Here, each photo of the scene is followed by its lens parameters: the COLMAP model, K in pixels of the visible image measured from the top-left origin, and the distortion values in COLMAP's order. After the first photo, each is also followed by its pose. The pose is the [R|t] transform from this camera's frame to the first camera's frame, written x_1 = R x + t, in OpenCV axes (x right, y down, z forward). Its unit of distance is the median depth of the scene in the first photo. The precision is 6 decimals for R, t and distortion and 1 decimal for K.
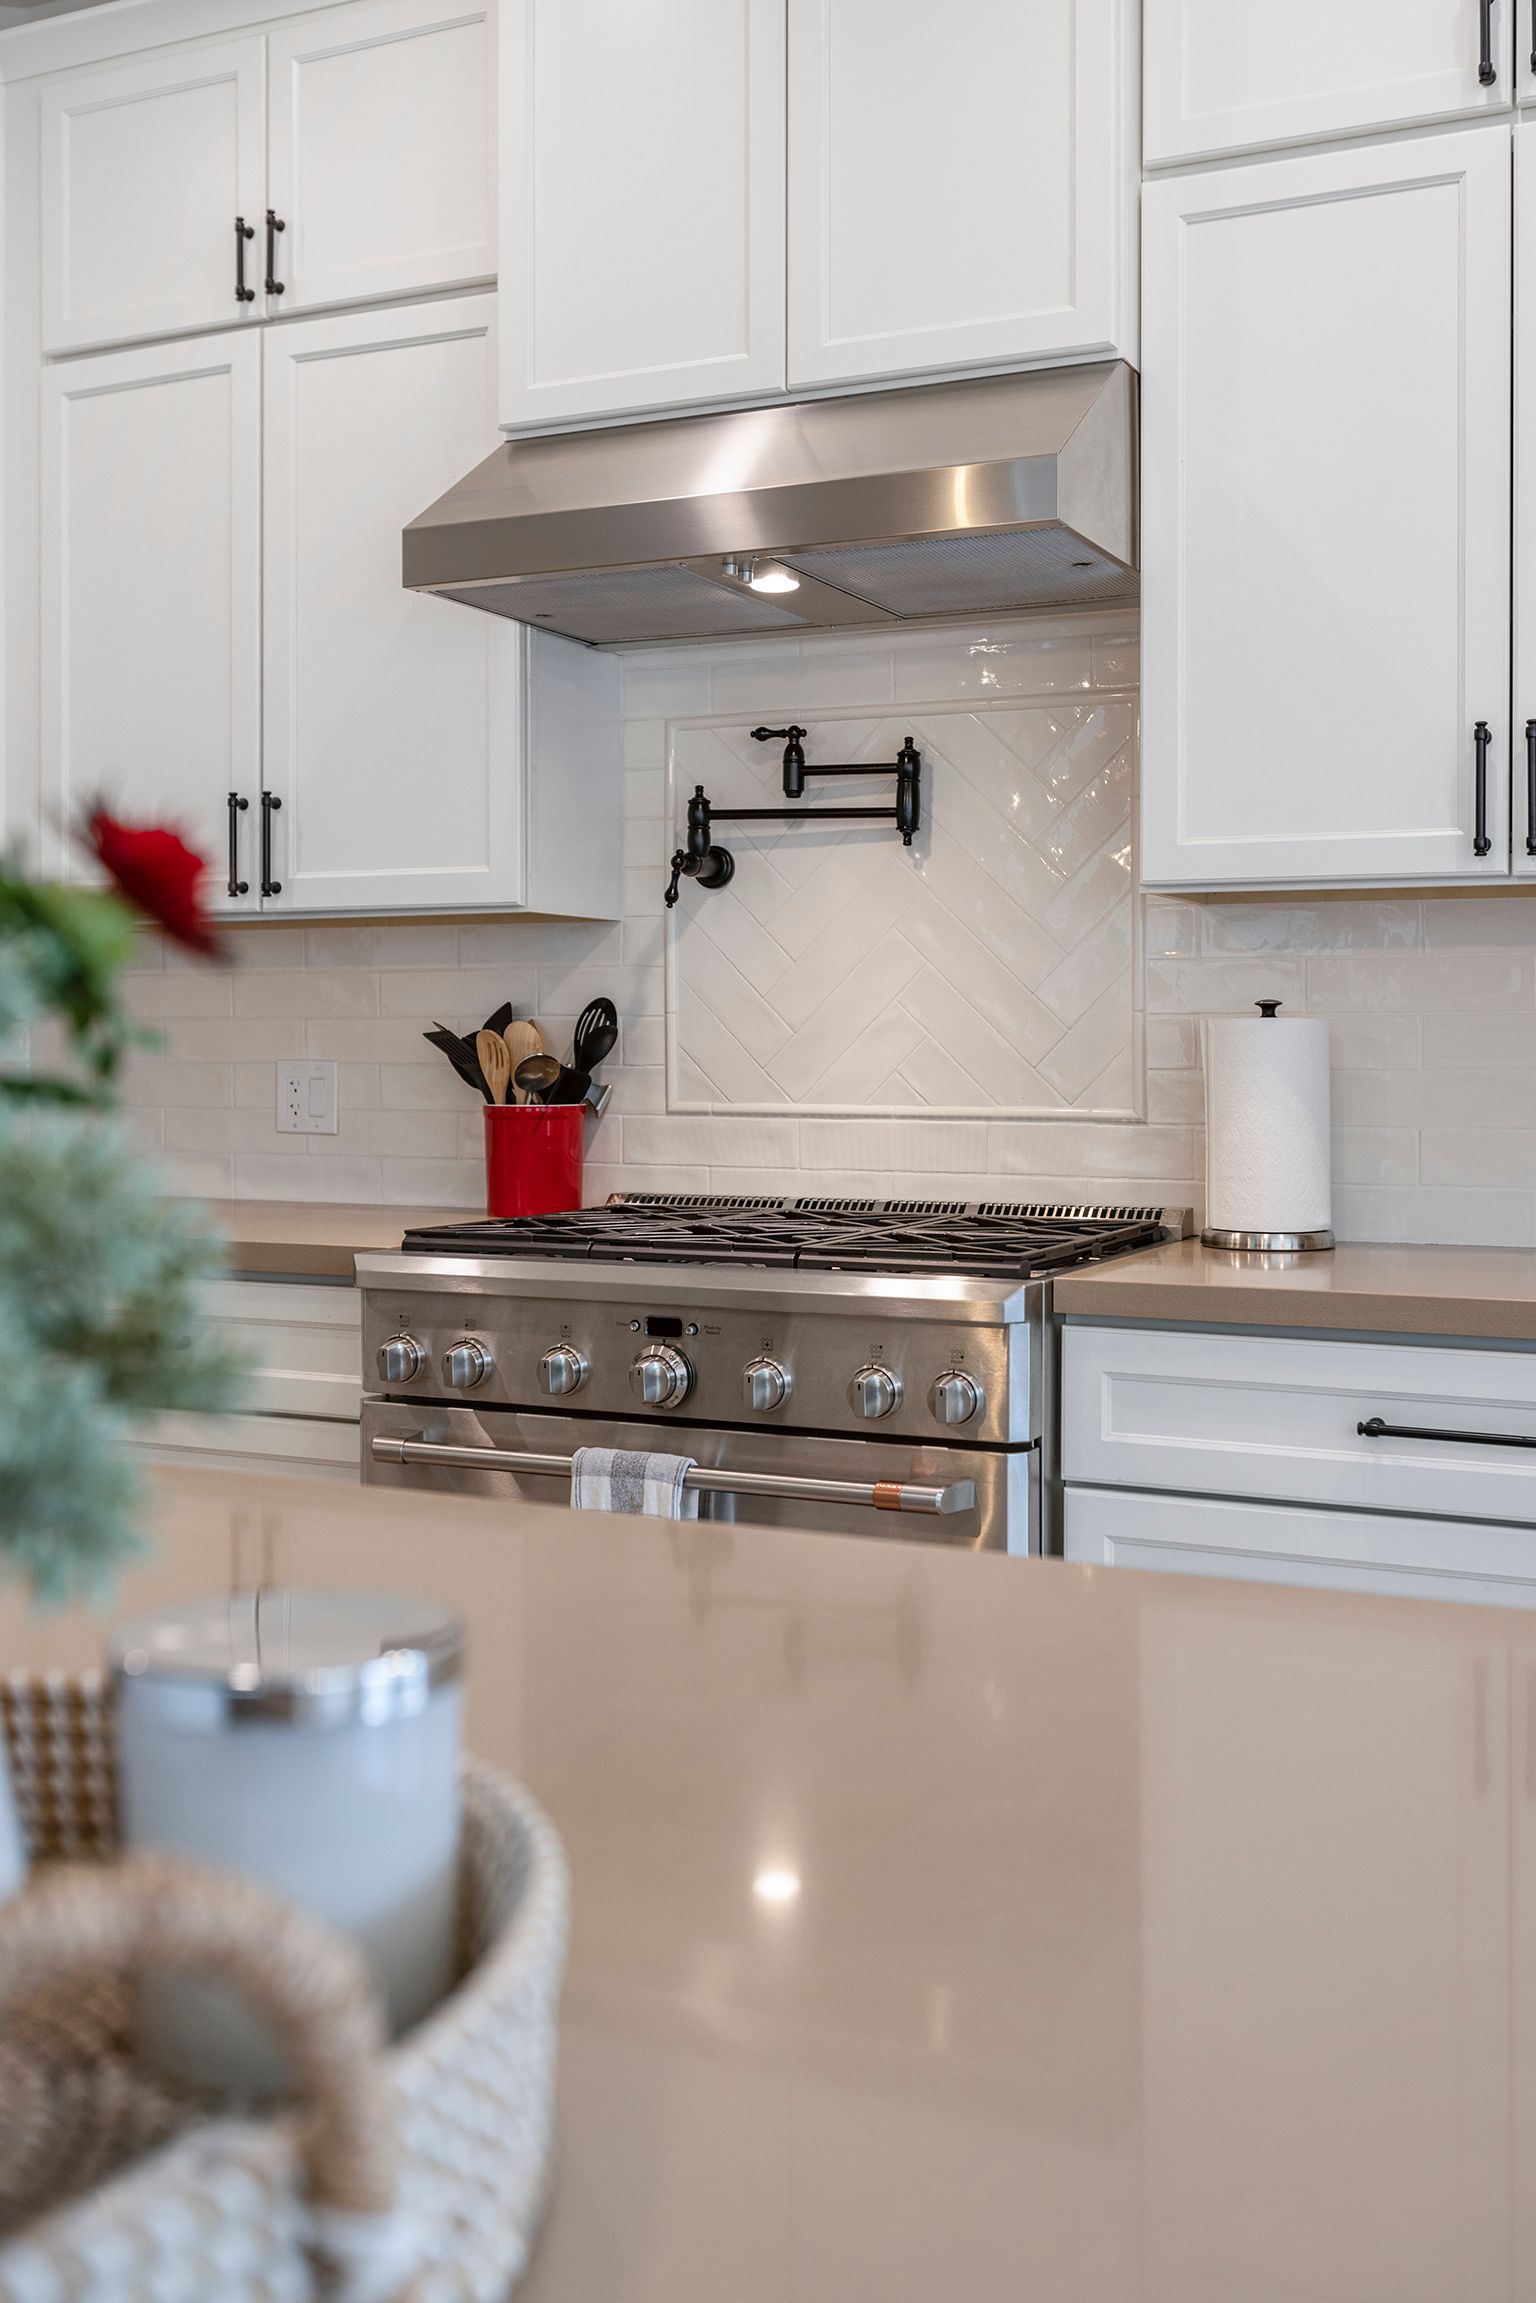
lens RADIAL K [[2308.9, 0, 755.0], [0, 2308.9, 1037.3], [0, 0, 1]] dist [-0.004832, -0.000328]
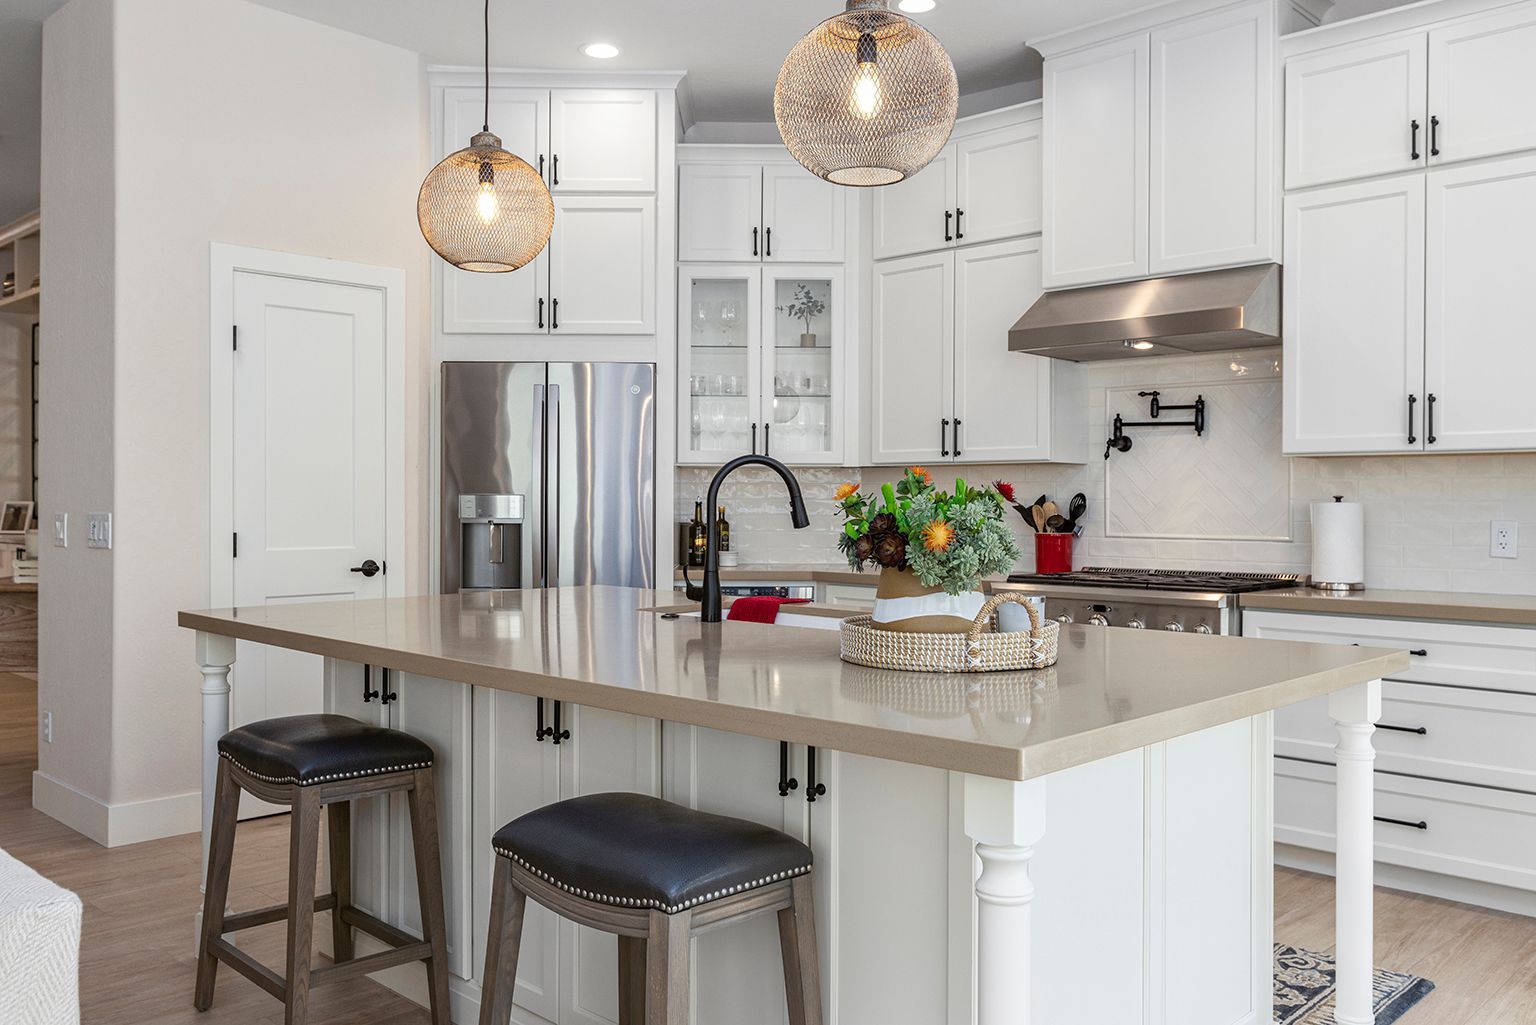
lens RADIAL K [[1270.7, 0, 768.0], [0, 1270.7, 512.5], [0, 0, 1]] dist [0.002347, 0.001394]
pose [[0.951170, 0.005782, -0.308614, 0.045492], [-0.003291, 0.999958, 0.008592, -0.006494], [0.308651, -0.007157, 0.951148, -0.525528]]
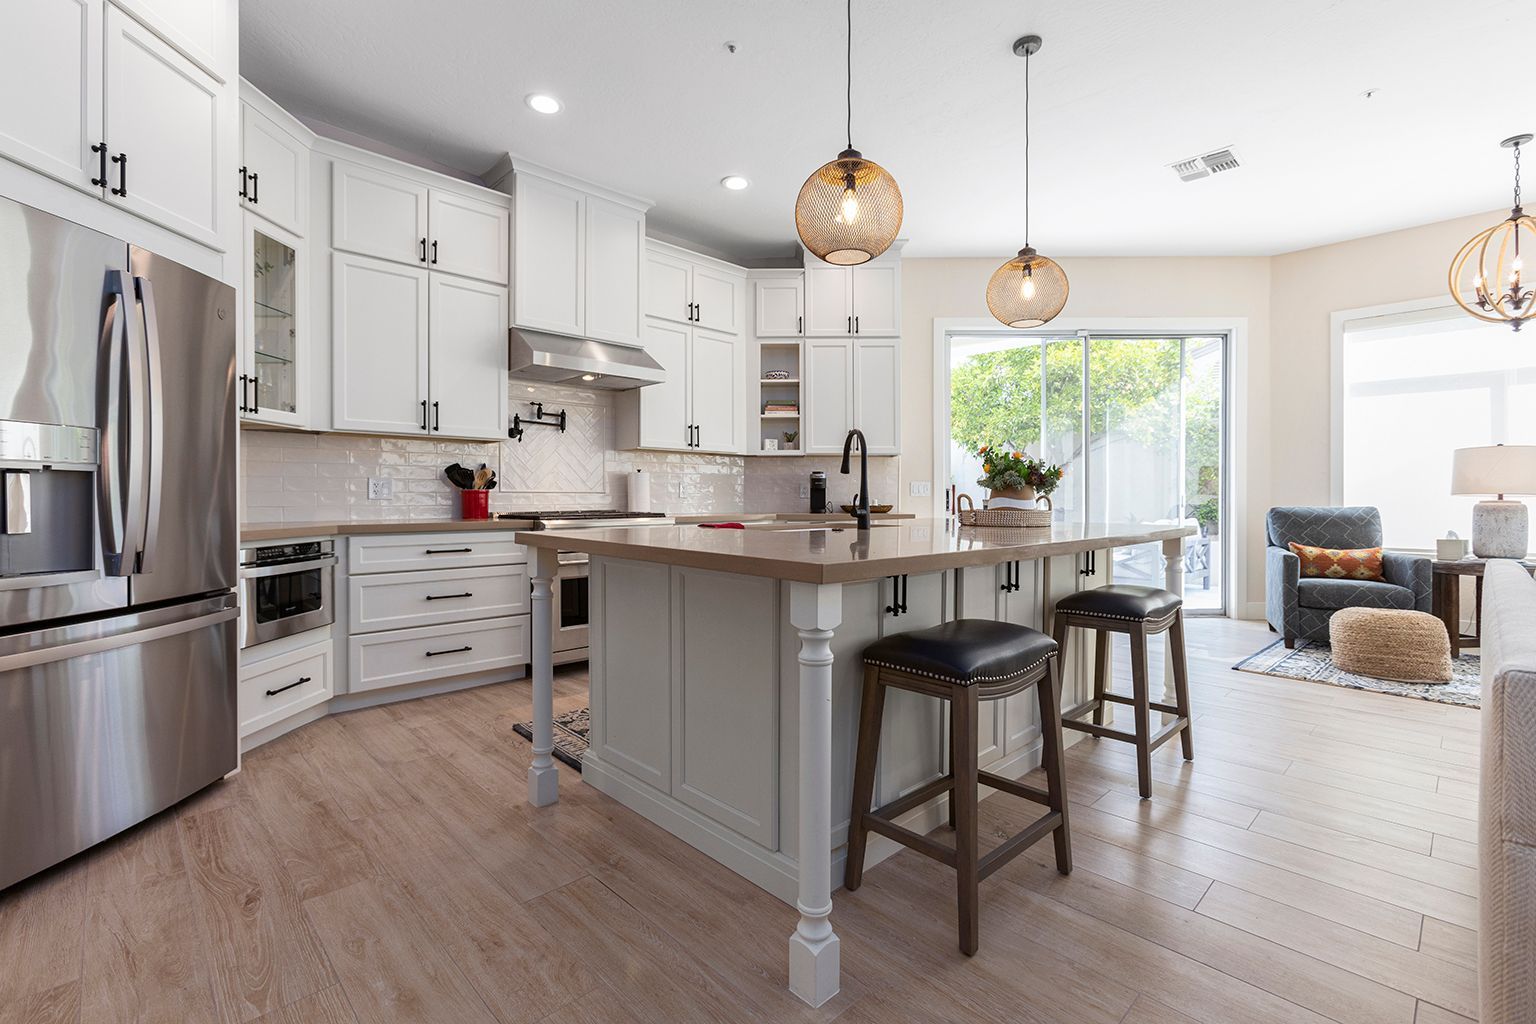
lens RADIAL K [[691.9, 0, 773.0], [0, 691.9, 497.8], [0, 0, 1]] dist [-0.001314, -0.000204]
pose [[0.338716, -0.002577, 0.940885, -1.064776], [0.000695, 0.999997, 0.002488, 0.041781], [-0.940889, -0.000189, 0.338716, 0.140984]]
